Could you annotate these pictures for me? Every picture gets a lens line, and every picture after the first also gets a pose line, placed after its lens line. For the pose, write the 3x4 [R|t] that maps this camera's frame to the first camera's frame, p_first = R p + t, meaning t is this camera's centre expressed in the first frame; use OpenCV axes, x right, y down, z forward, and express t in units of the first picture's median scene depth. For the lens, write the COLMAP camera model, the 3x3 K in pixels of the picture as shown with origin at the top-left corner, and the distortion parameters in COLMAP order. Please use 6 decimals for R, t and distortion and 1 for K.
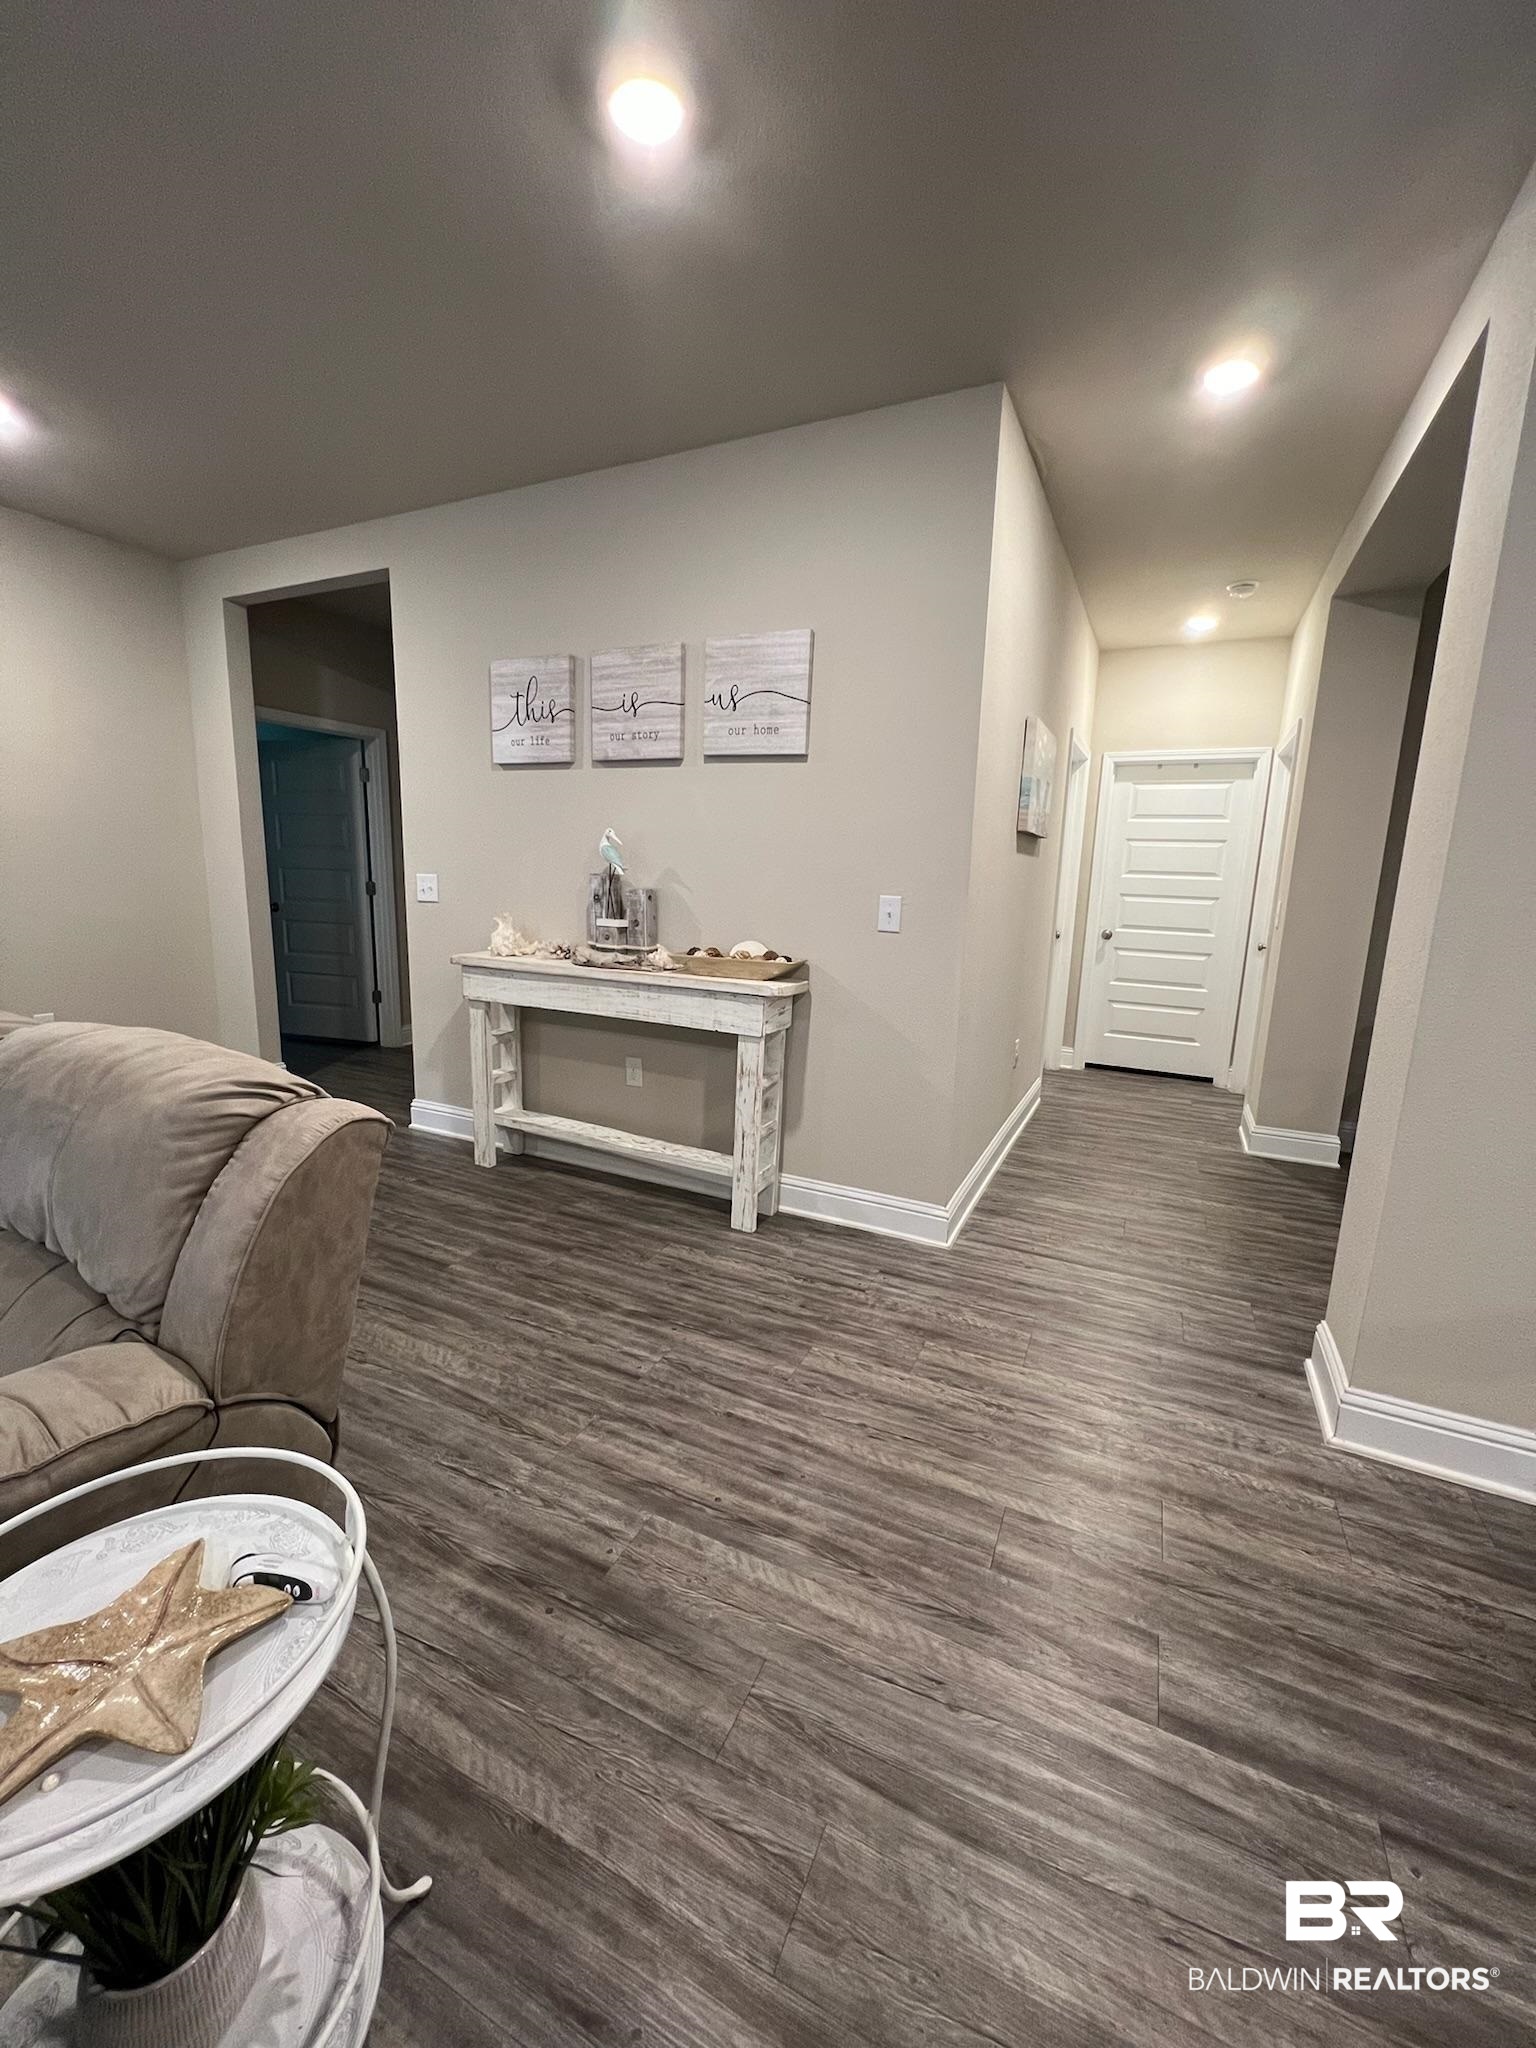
lens RADIAL K [[819.0, 0, 758.7], [0, 819.0, 1013.9], [0, 0, 1]] dist [-0.000510, -0.001427]
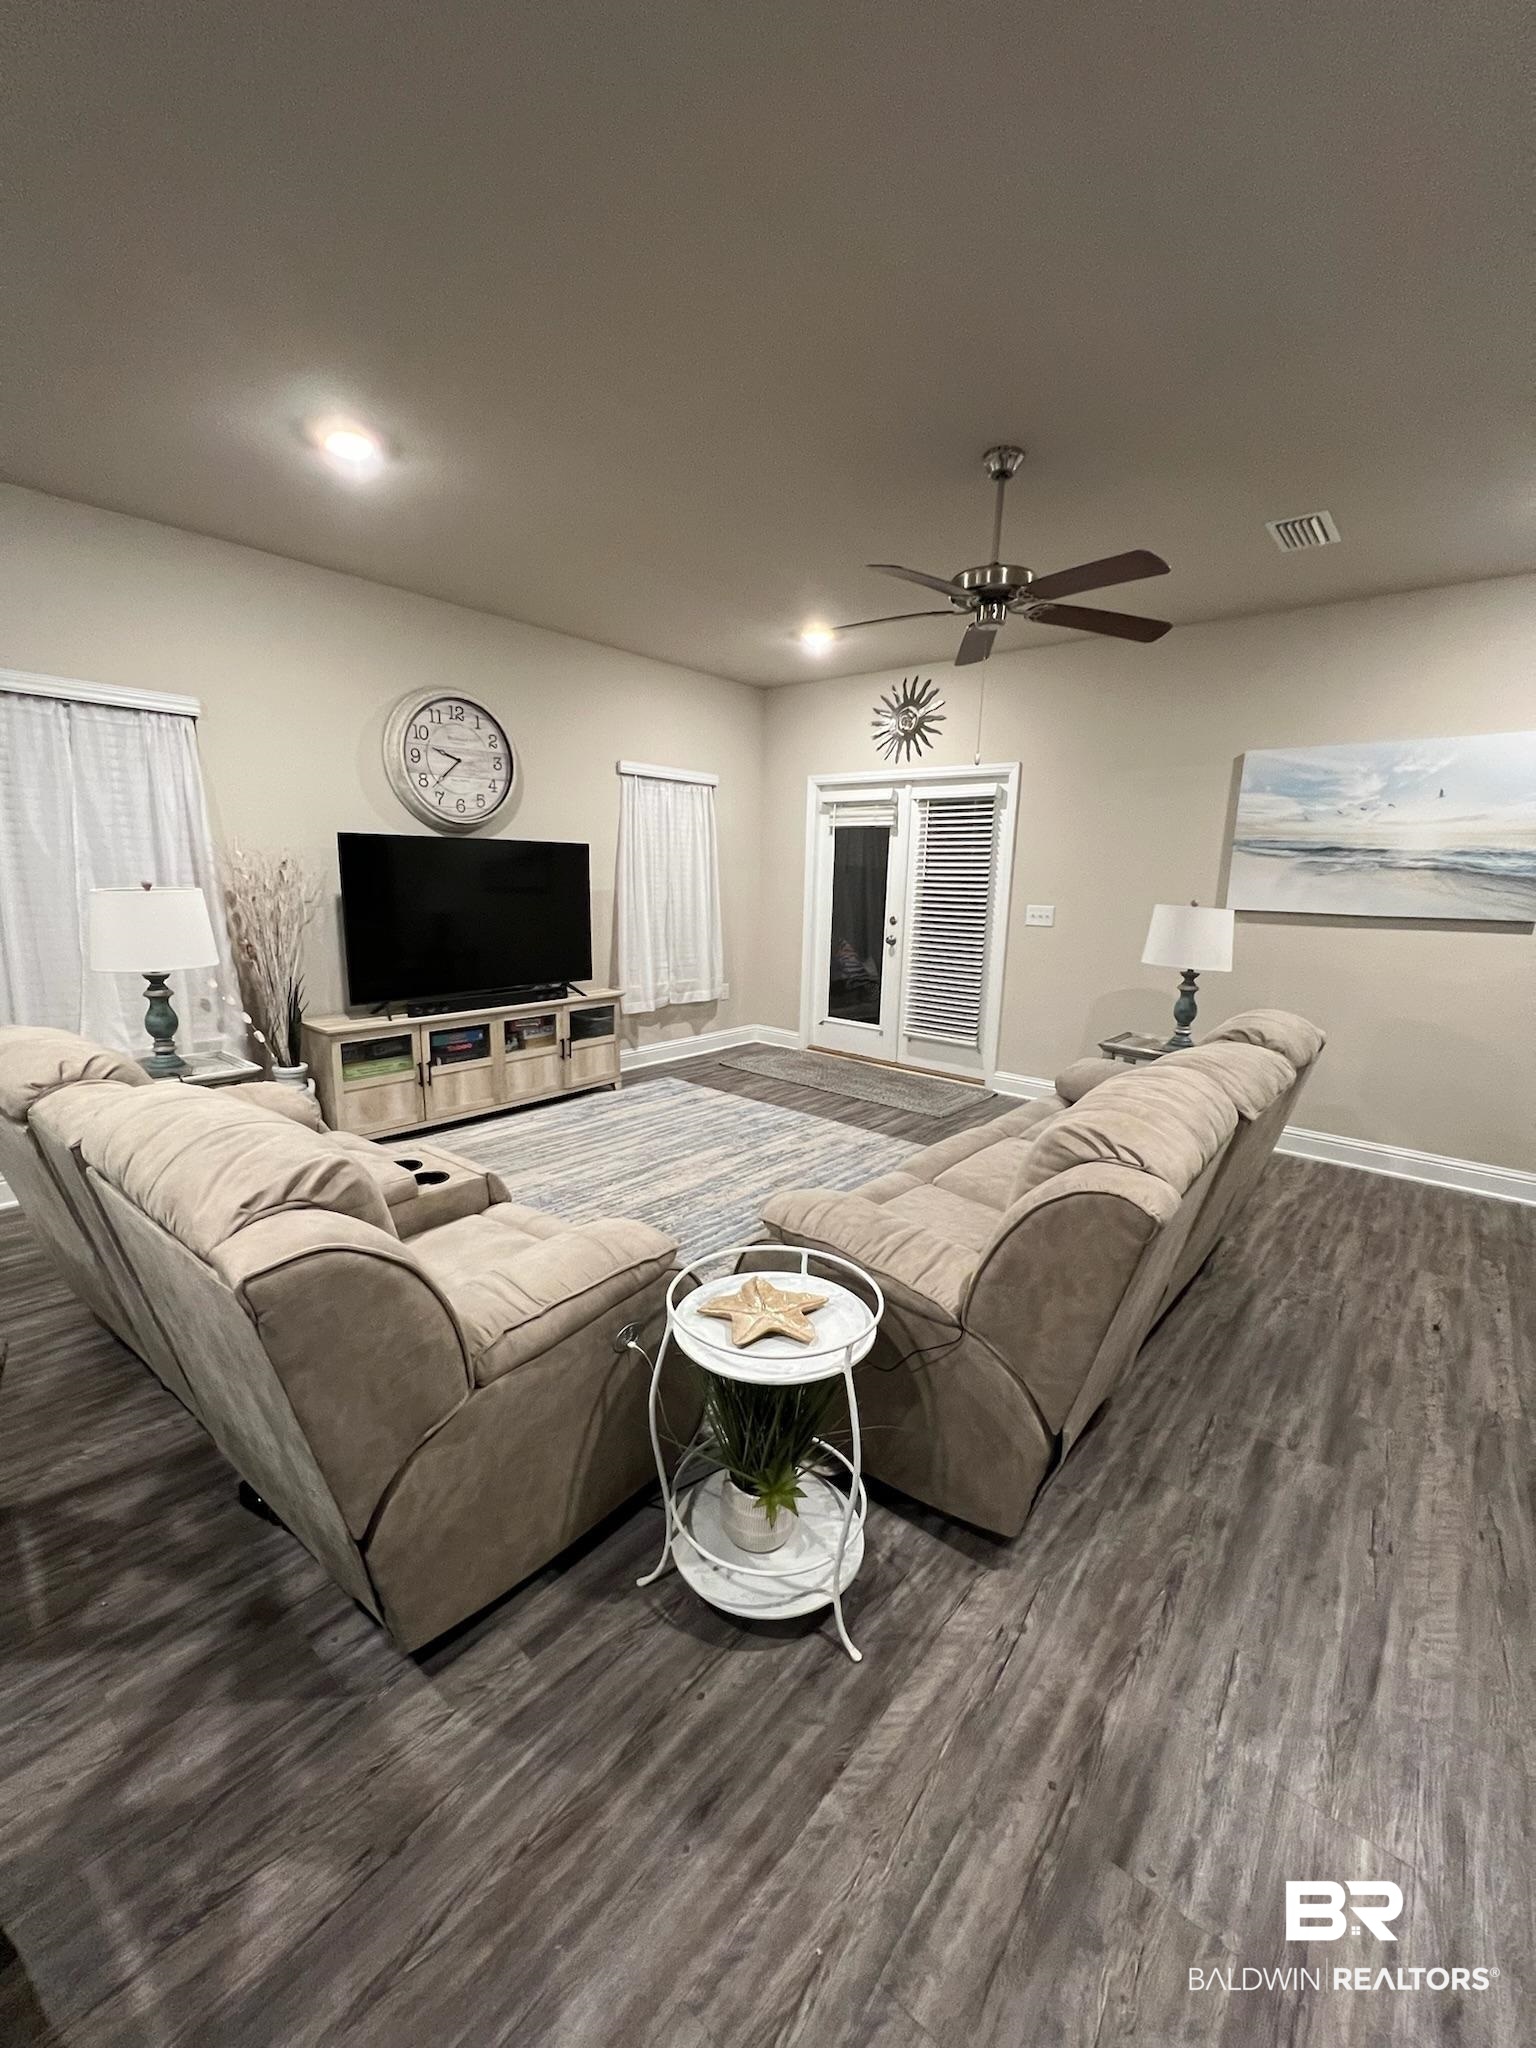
lens RADIAL K [[819.0, 0, 770.1], [0, 819.0, 1038.8], [0, 0, 1]] dist [-0.000510, -0.001427]
pose [[-0.252670, 0.162923, -0.953737, 0.519360], [-0.198689, 0.955977, 0.215944, -0.176644], [0.946932, 0.244059, -0.209176, 0.665672]]
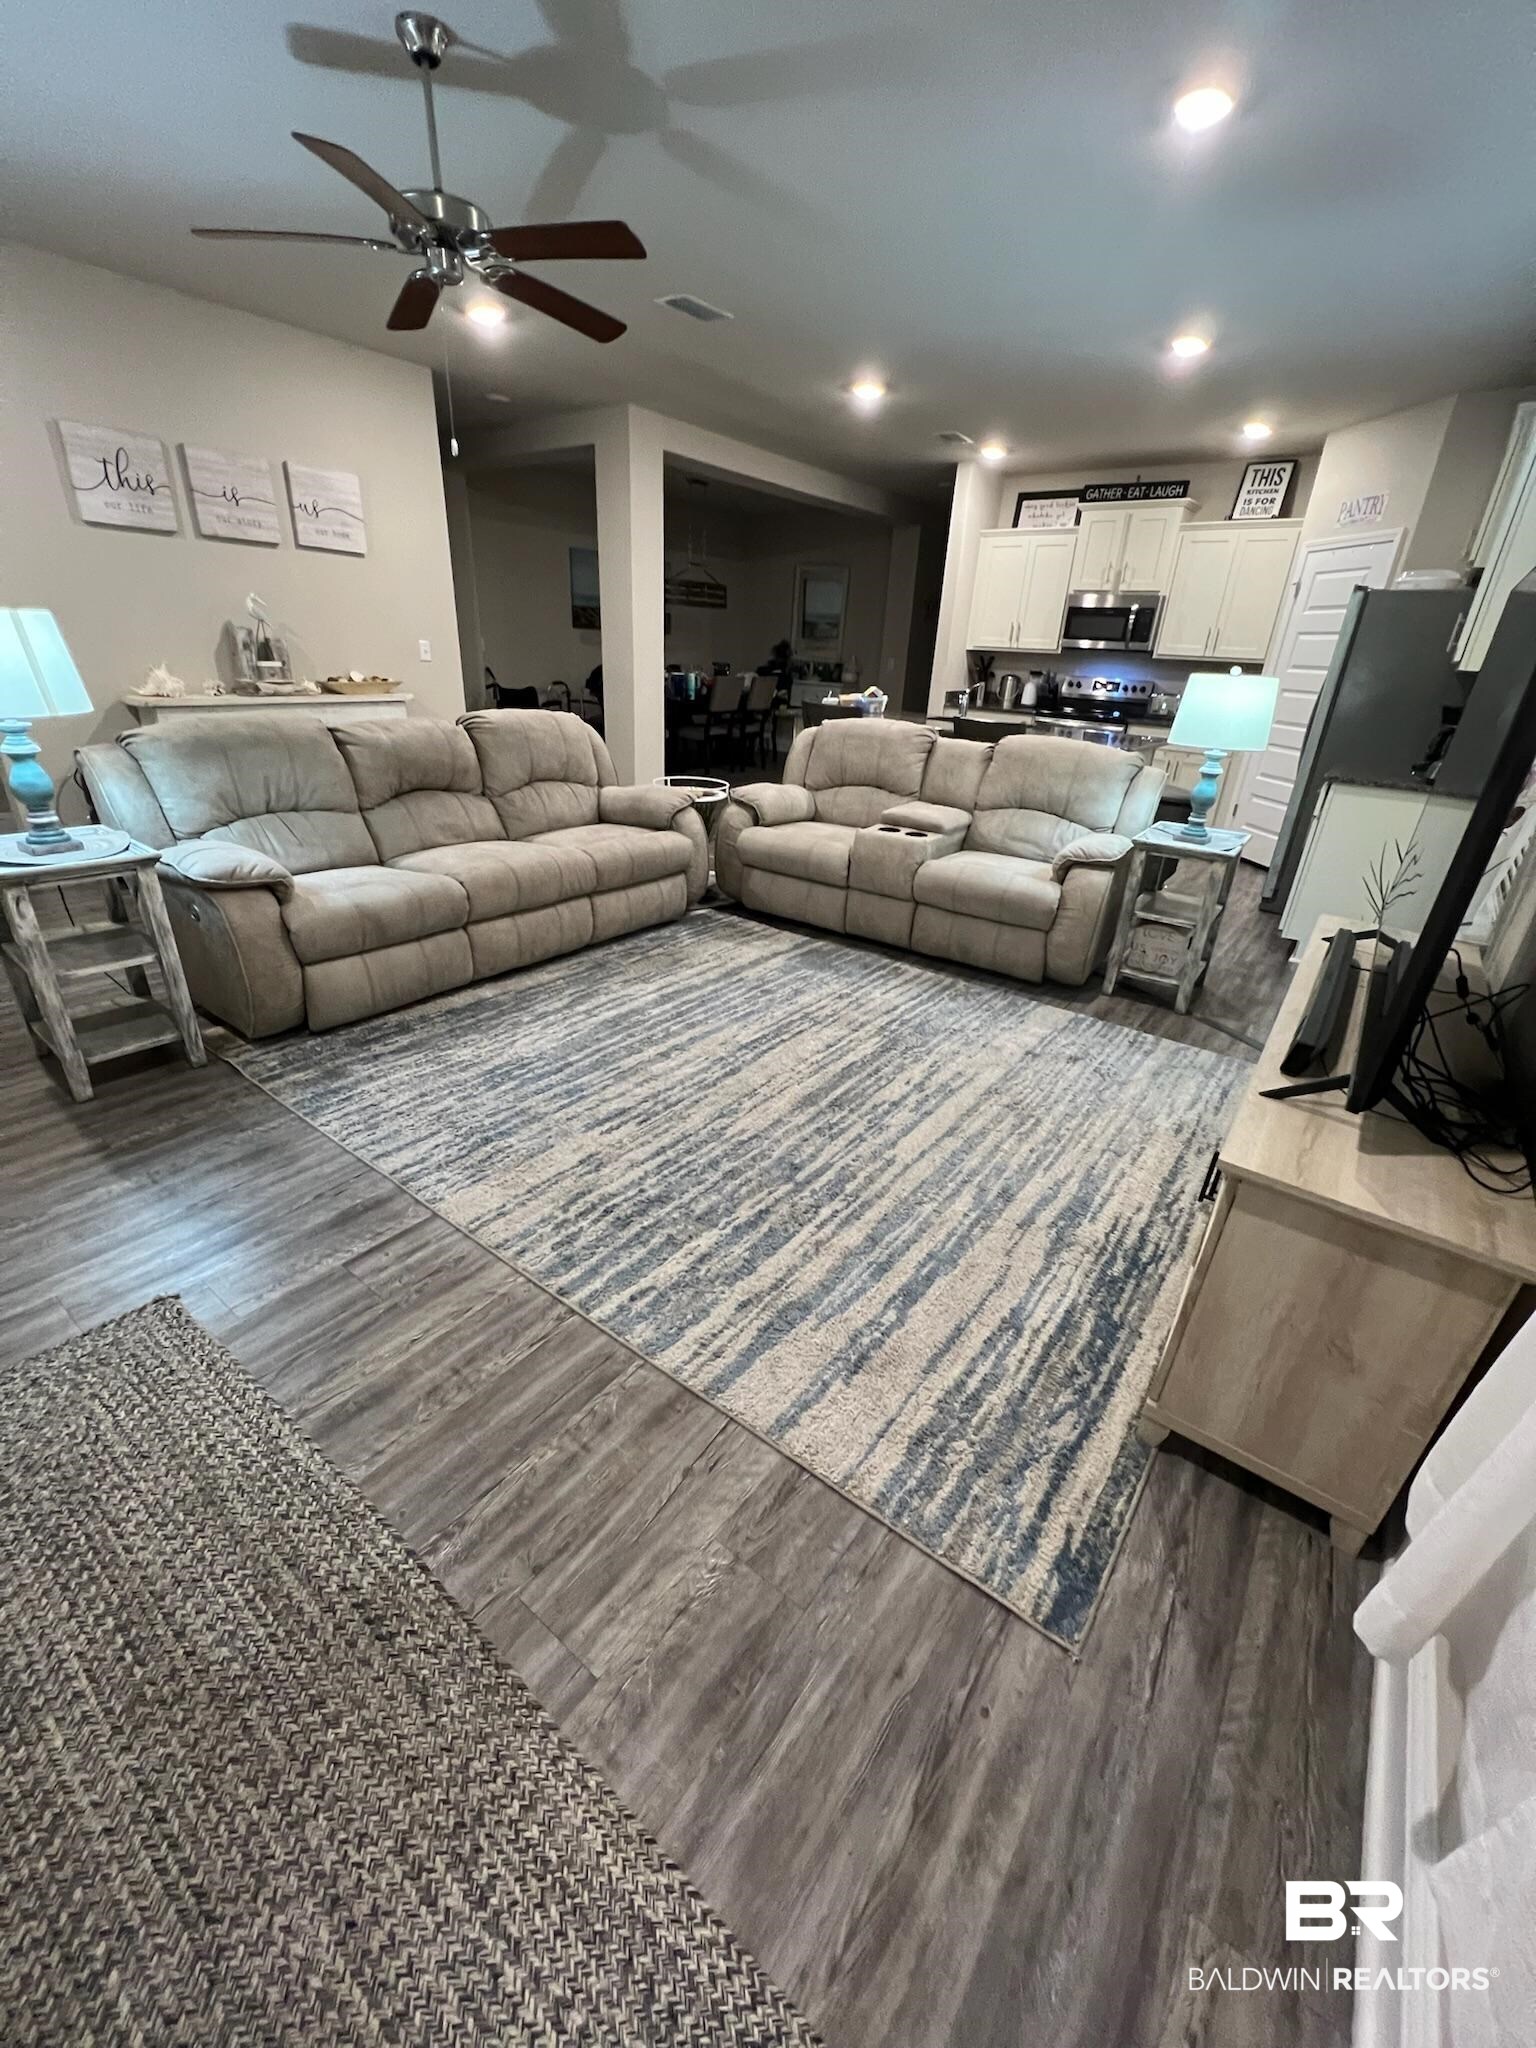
lens RADIAL K [[819.0, 0, 767.0], [0, 819.0, 1018.8], [0, 0, 1]] dist [-0.000510, -0.001427]
pose [[0.195756, -0.426540, 0.883031, -3.344471], [0.130601, 0.903770, 0.407606, -0.036347], [-0.971917, 0.035533, 0.232625, -0.399686]]
